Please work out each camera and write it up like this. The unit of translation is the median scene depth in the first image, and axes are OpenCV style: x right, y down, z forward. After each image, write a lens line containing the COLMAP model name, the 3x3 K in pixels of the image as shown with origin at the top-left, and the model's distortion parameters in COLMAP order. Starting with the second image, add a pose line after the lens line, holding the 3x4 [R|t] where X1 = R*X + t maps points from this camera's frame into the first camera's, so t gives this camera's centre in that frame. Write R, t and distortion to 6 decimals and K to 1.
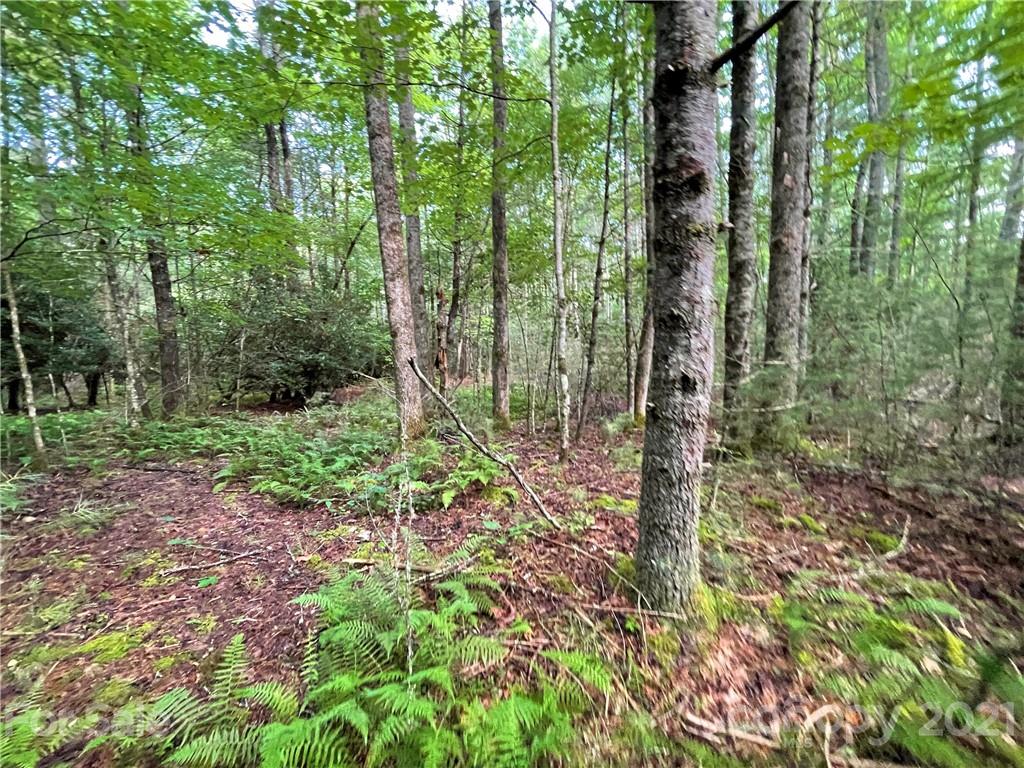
lens RADIAL K [[408.3, 0, 503.9], [0, 408.3, 371.7], [0, 0, 1]] dist [0.005843, 0.000296]
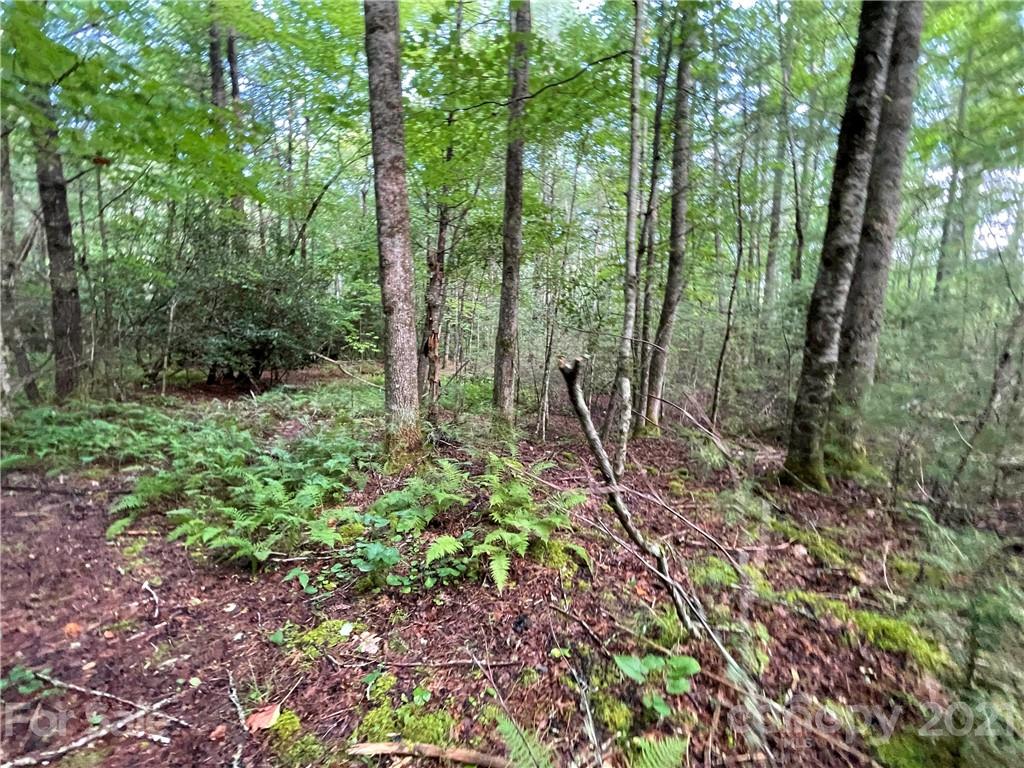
lens RADIAL K [[408.3, 0, 503.9], [0, 408.3, 371.7], [0, 0, 1]] dist [0.005843, 0.000296]
pose [[0.993129, 0.047864, 0.106792, -0.125483], [-0.051121, 0.998301, 0.027966, -0.010981], [-0.105272, -0.033234, 0.993888, 0.220707]]
